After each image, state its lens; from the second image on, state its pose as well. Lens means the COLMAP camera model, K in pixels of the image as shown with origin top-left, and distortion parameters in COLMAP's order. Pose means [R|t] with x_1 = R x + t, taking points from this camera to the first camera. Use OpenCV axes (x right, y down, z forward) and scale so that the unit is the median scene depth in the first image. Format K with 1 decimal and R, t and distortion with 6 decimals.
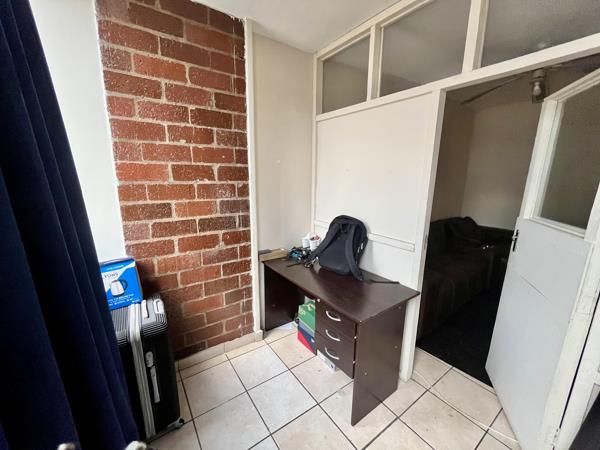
lens RADIAL K [[246.0, 0, 300.4], [0, 246.0, 227.3], [0, 0, 1]] dist [-0.002109, -0.000476]
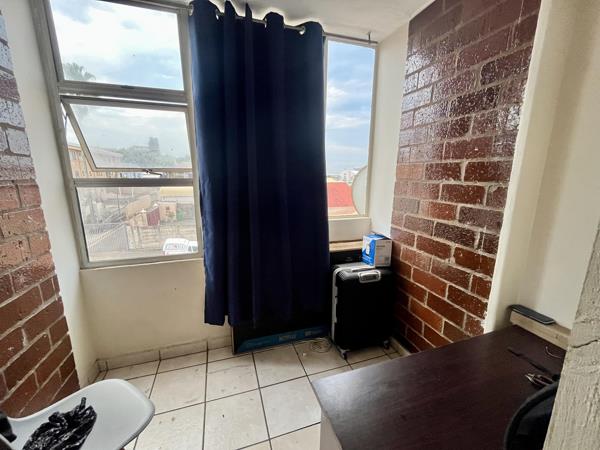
lens RADIAL K [[246.0, 0, 299.5], [0, 246.0, 224.7], [0, 0, 1]] dist [-0.002109, -0.000476]
pose [[-0.293223, 0.187860, -0.937405, 0.583204], [-0.201779, 0.946257, 0.252751, -0.149139], [0.934508, 0.263262, -0.239558, 0.729726]]
